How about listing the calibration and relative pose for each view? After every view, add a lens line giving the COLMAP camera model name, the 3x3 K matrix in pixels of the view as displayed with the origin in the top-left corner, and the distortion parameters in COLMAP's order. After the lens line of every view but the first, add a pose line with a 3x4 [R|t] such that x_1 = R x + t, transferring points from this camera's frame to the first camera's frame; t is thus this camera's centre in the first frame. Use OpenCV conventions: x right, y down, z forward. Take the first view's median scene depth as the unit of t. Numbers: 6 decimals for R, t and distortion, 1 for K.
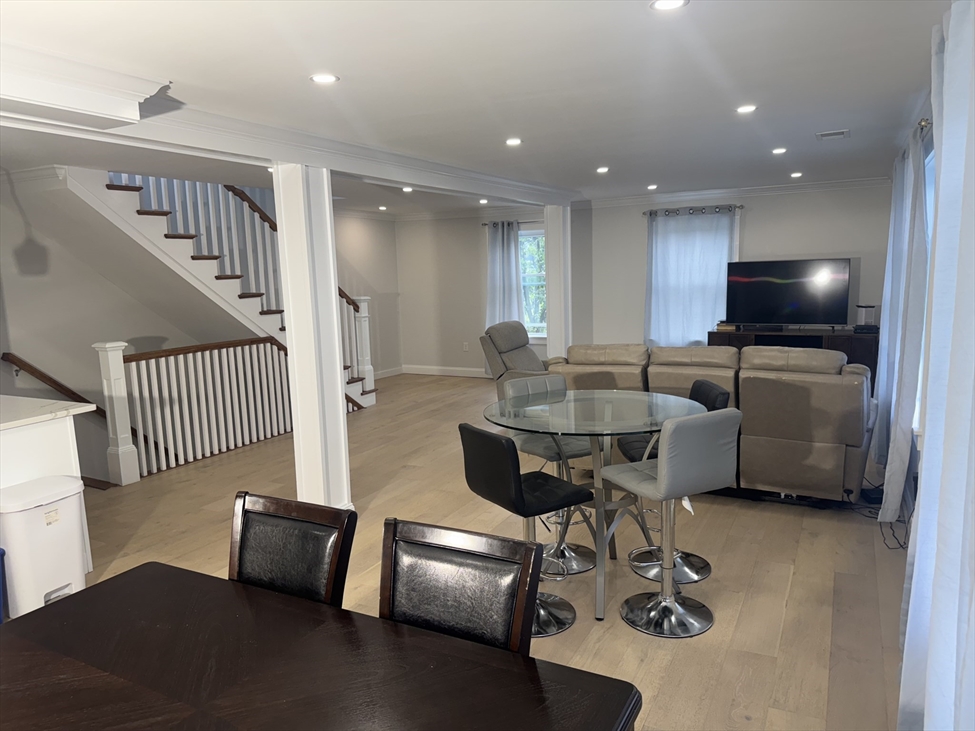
lens RADIAL K [[679.6, 0, 487.5], [0, 679.6, 365.5], [0, 0, 1]] dist [0.082193, -0.107179]
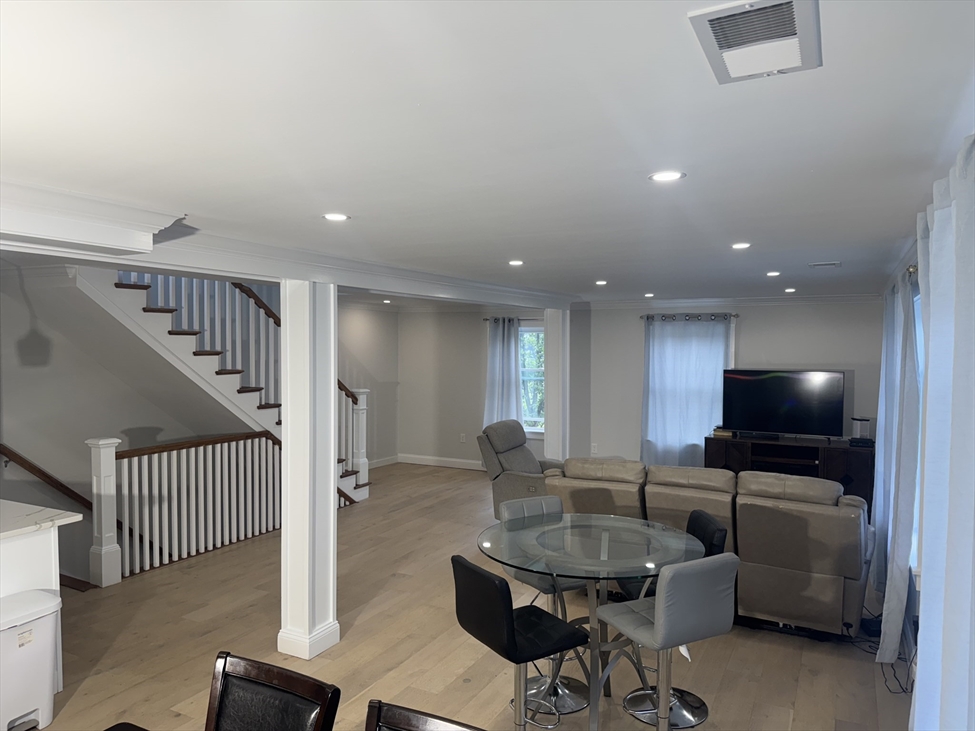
lens RADIAL K [[679.8, 0, 493.6], [0, 679.8, 367.2], [0, 0, 1]] dist [0.075959, -0.097933]
pose [[0.999360, 0.034258, 0.010275, -0.000984], [-0.032924, 0.993398, -0.109890, -0.044910], [-0.013972, 0.109481, 0.993891, -0.003869]]
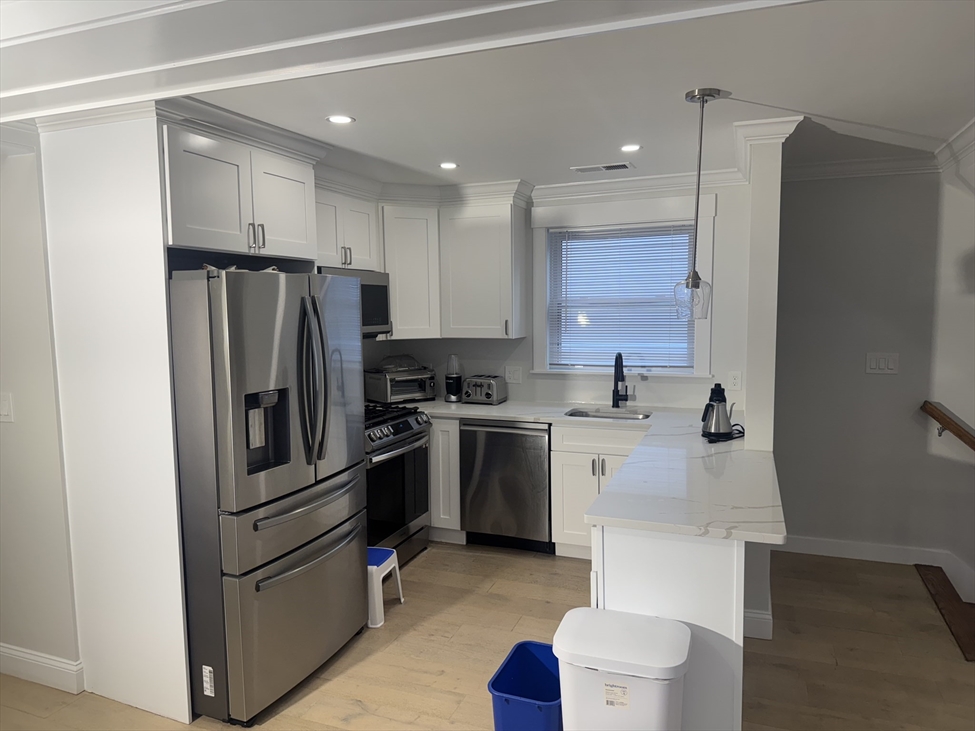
lens RADIAL K [[679.6, 0, 487.5], [0, 679.6, 365.5], [0, 0, 1]] dist [0.082193, -0.107179]
pose [[0.113250, 0.115911, -0.986782, -0.055265], [-0.129529, 0.986418, 0.101002, -0.072165], [0.985087, 0.116378, 0.126726, 0.480369]]
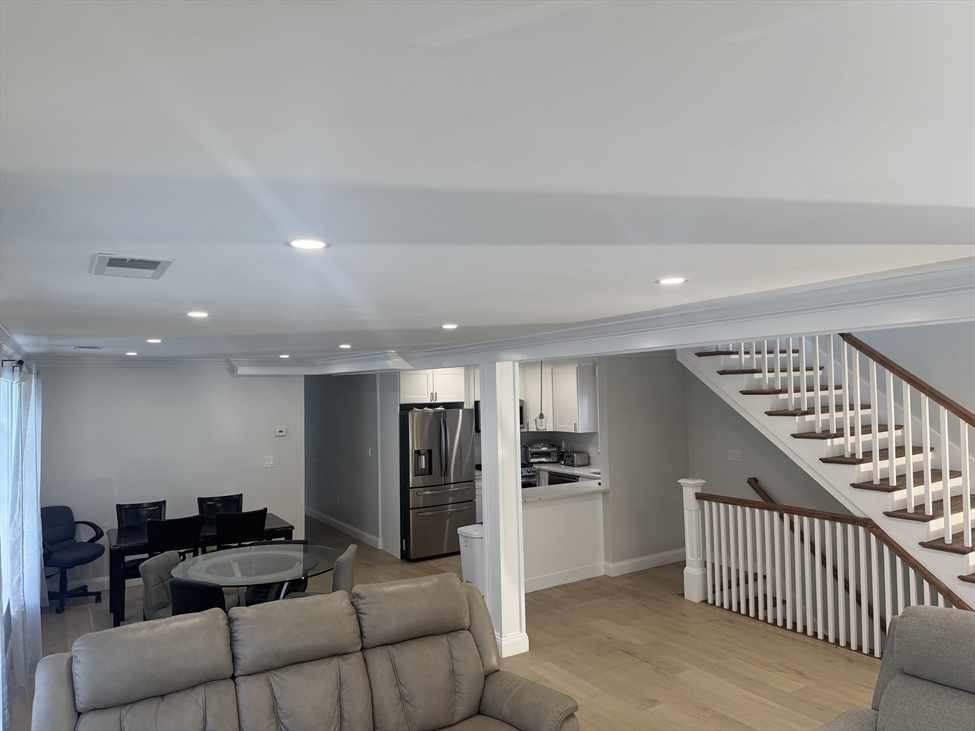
lens RADIAL K [[679.8, 0, 493.6], [0, 679.8, 367.2], [0, 0, 1]] dist [0.075959, -0.097933]
pose [[-0.507325, 0.011988, -0.861671, 0.679370], [-0.084966, 0.994335, 0.063859, -0.279570], [0.857556, 0.105610, -0.503433, 1.279466]]
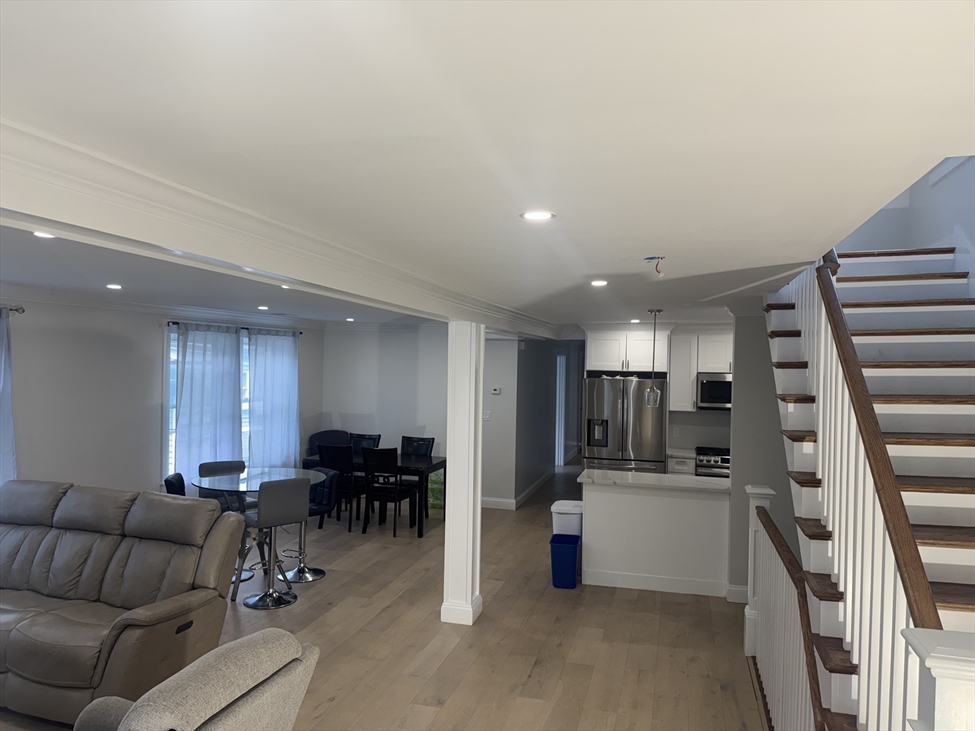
lens RADIAL K [[684.3, 0, 486.6], [0, 684.3, 369.7], [0, 0, 1]] dist [0.073847, -0.116869]
pose [[-0.978240, 0.011457, -0.207159, -0.029791], [-0.021190, 0.987735, 0.154692, -0.308833], [0.206391, 0.155716, -0.966000, 1.738512]]
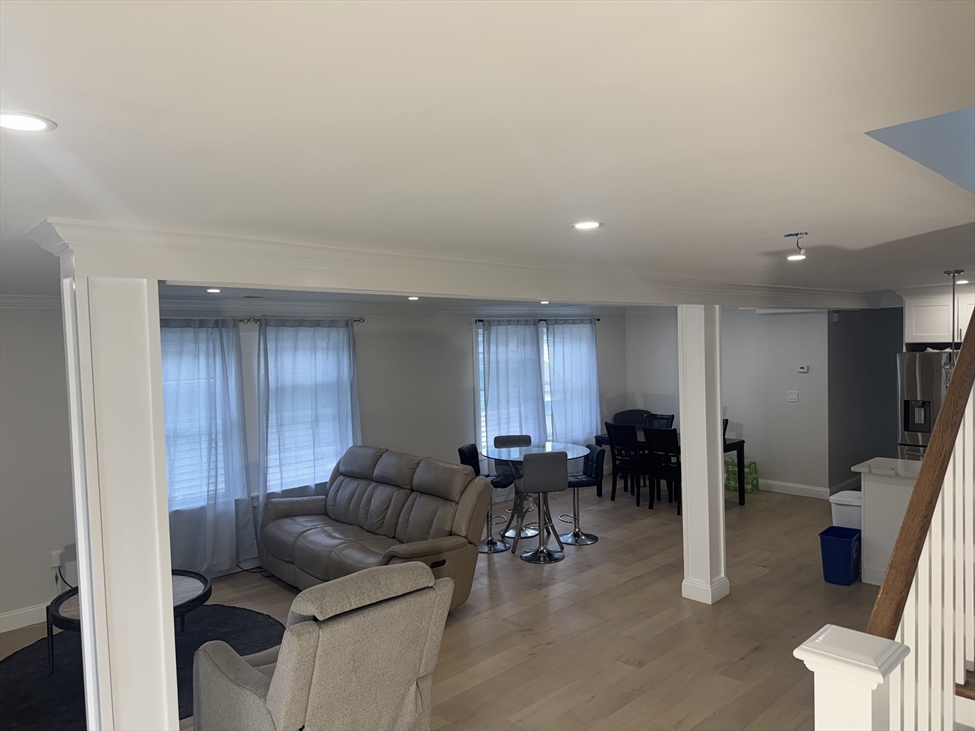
lens RADIAL K [[679.6, 0, 487.5], [0, 679.6, 365.5], [0, 0, 1]] dist [0.082193, -0.107179]
pose [[-0.943269, 0.044084, 0.329089, -0.240605], [0.101254, 0.982128, 0.158661, -0.324806], [-0.316213, 0.182981, -0.930874, 1.801356]]
